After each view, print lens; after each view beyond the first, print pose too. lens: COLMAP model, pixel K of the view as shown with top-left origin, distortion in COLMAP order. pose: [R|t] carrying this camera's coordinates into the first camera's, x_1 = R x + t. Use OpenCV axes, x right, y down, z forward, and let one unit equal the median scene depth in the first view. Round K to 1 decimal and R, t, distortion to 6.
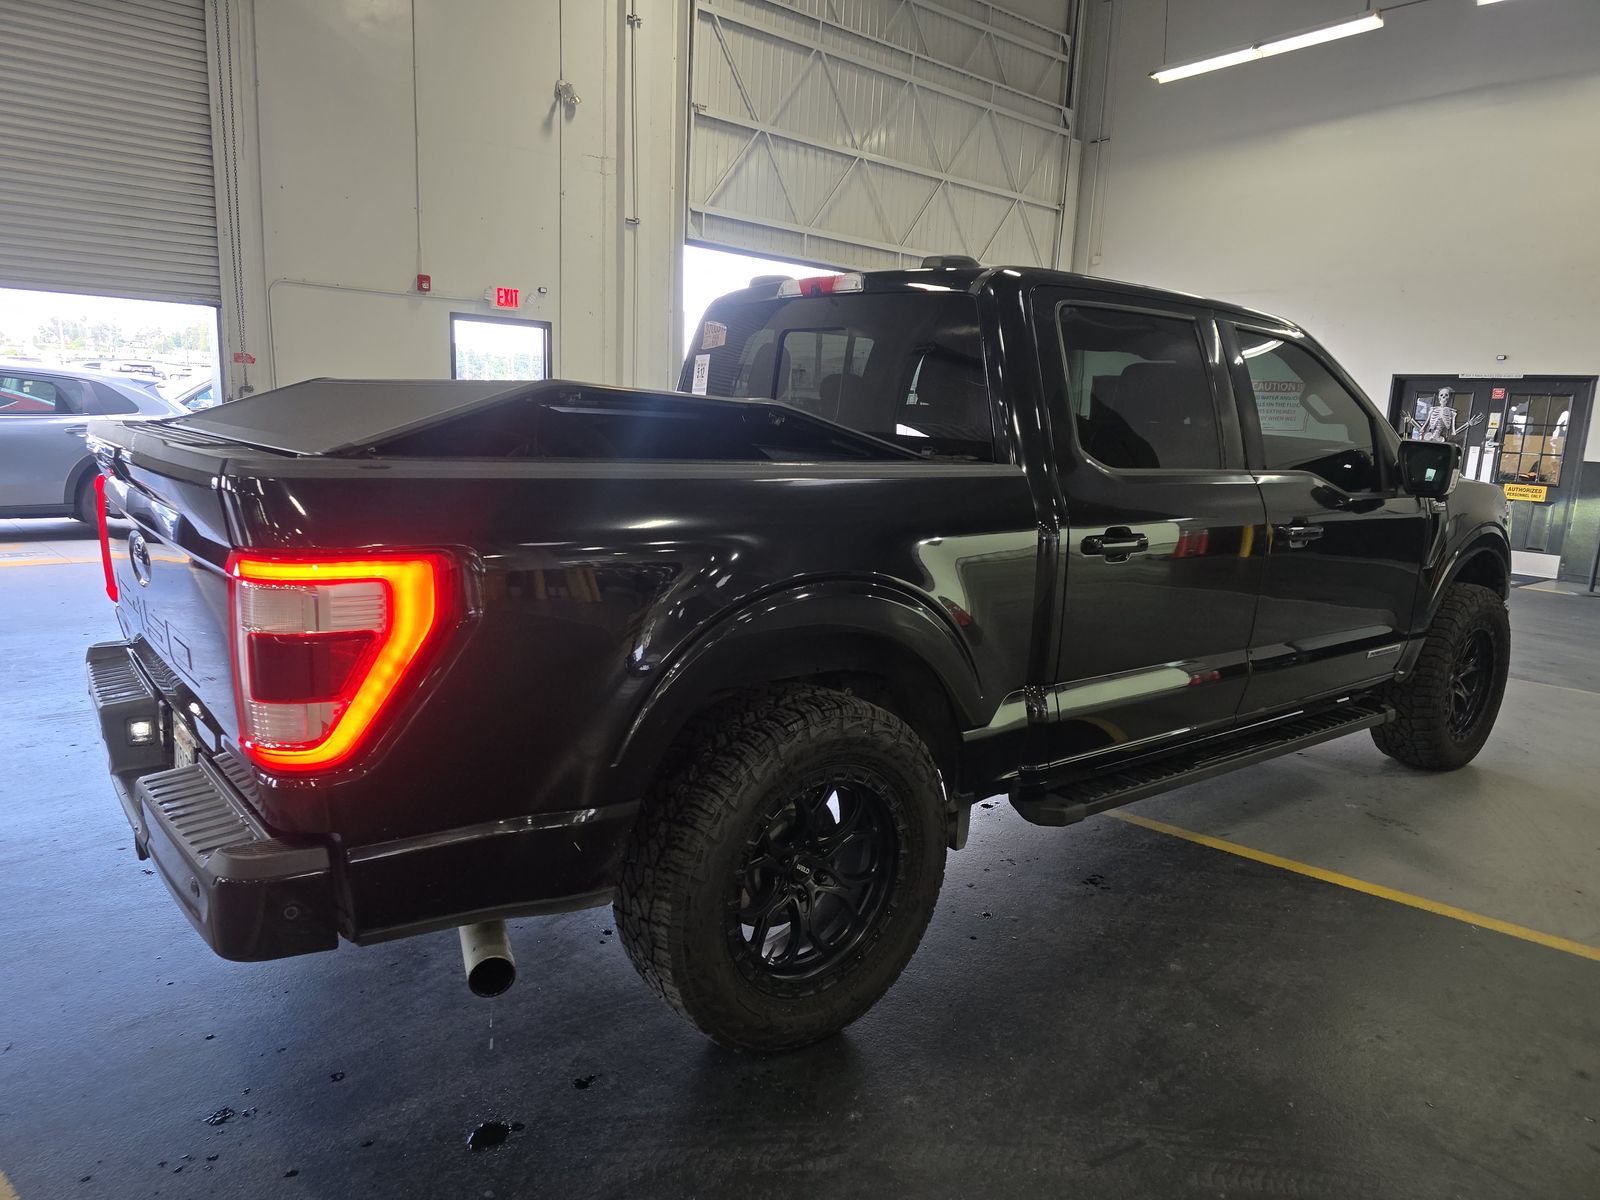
lens RADIAL K [[1080.8, 0, 808.3], [0, 1080.8, 605.1], [0, 0, 1]] dist [0.038369, -0.018004]
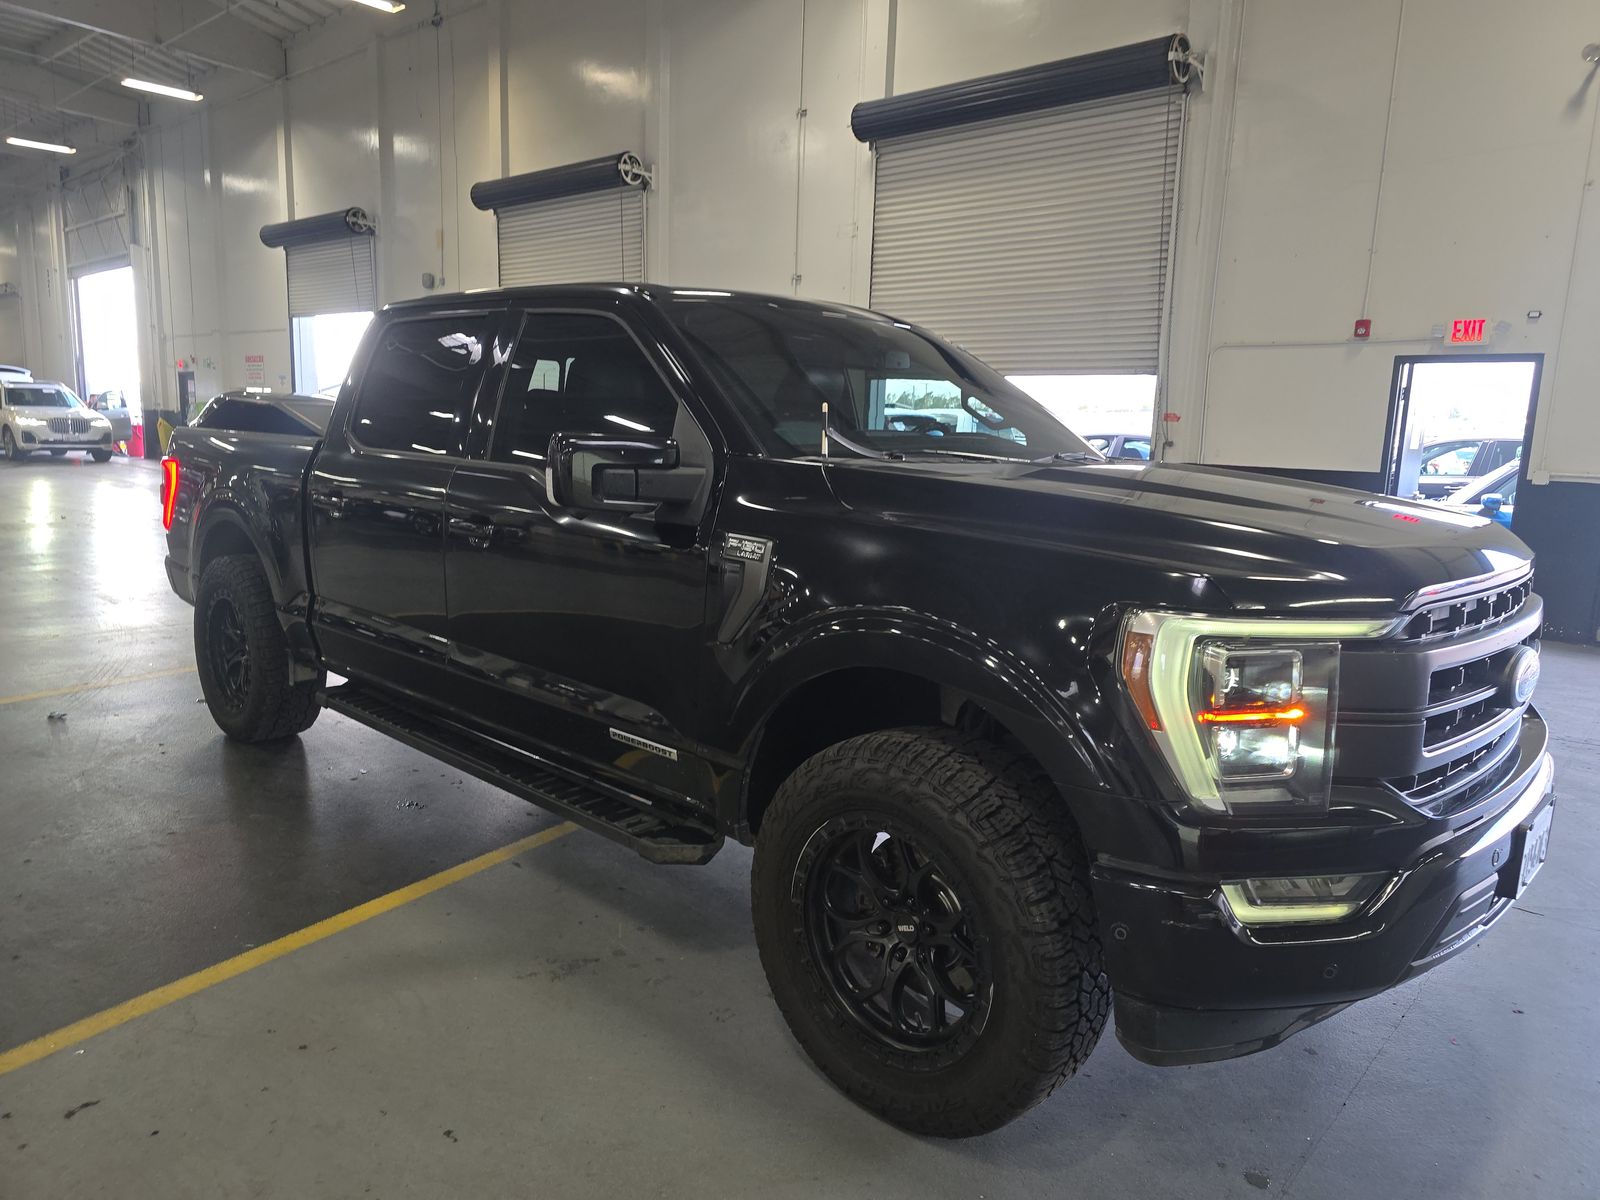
lens RADIAL K [[1080.8, 0, 808.3], [0, 1080.8, 605.1], [0, 0, 1]] dist [0.038369, -0.018004]
pose [[0.153952, 0.123397, -0.980343, 0.504385], [-0.200868, 0.975361, 0.091226, -0.052666], [0.967446, 0.182875, 0.174945, 0.406976]]
